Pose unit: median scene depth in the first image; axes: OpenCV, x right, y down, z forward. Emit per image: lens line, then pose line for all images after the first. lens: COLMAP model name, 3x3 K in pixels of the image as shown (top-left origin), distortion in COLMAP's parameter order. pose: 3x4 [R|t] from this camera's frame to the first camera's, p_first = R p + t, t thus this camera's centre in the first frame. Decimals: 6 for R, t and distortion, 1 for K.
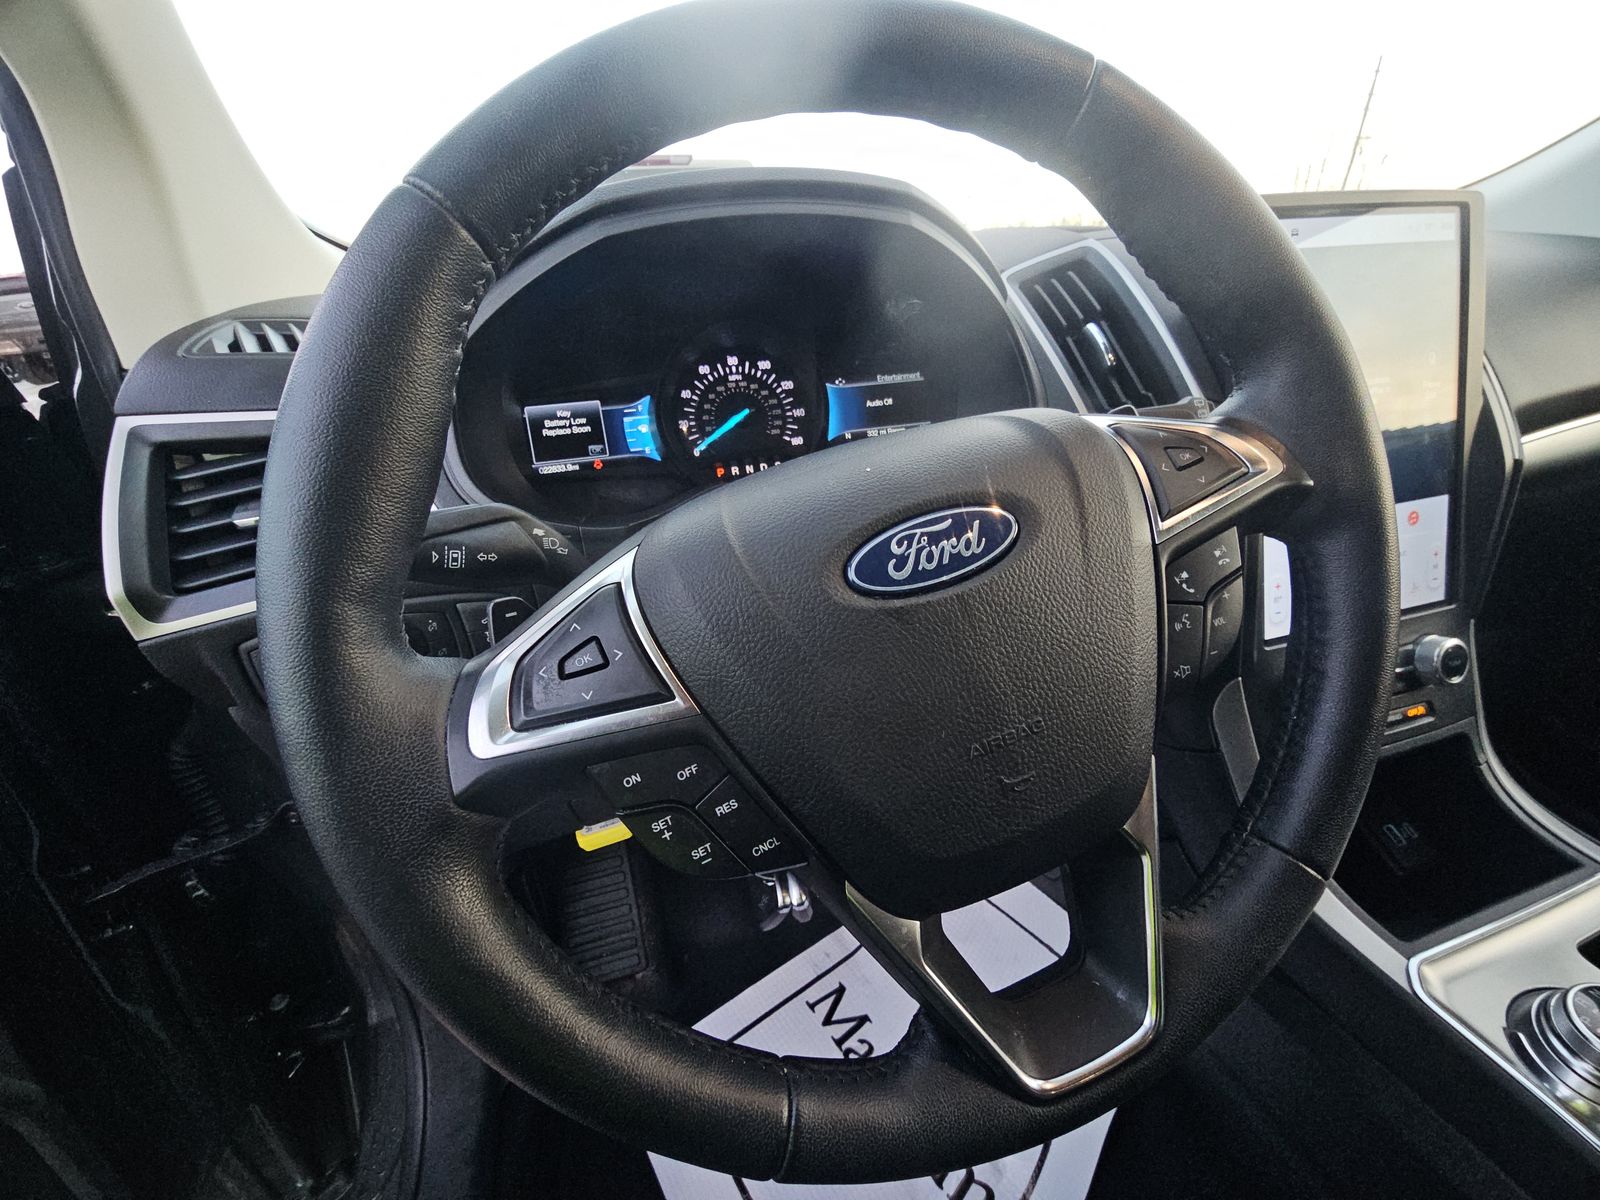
lens RADIAL K [[645.3, 0, 798.7], [0, 645.3, 598.2], [0, 0, 1]] dist [-0.004529, -0.001130]
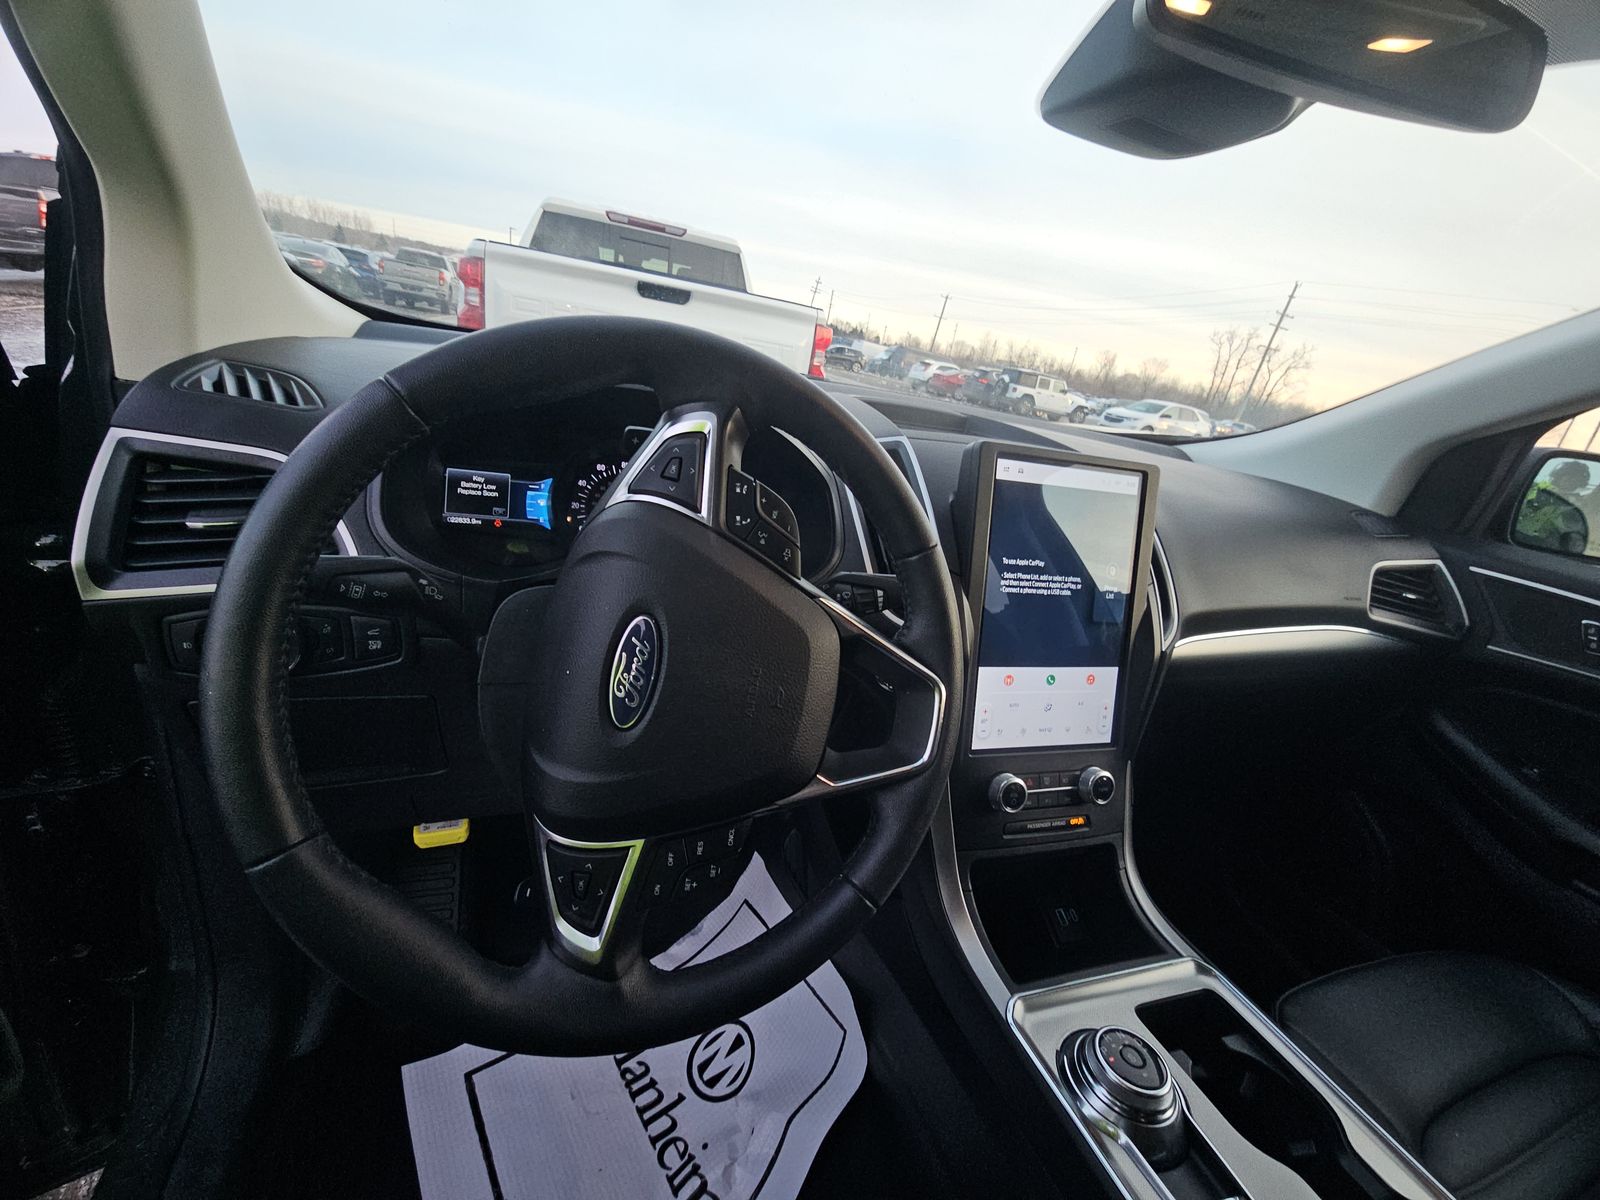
lens RADIAL K [[645.3, 0, 801.7], [0, 645.3, 601.7], [0, 0, 1]] dist [-0.004529, -0.001130]
pose [[0.975911, 0.187716, 0.111177, 0.154664], [-0.176729, 0.978996, -0.101655, -0.036332], [-0.127924, 0.079558, 0.988588, -0.301320]]
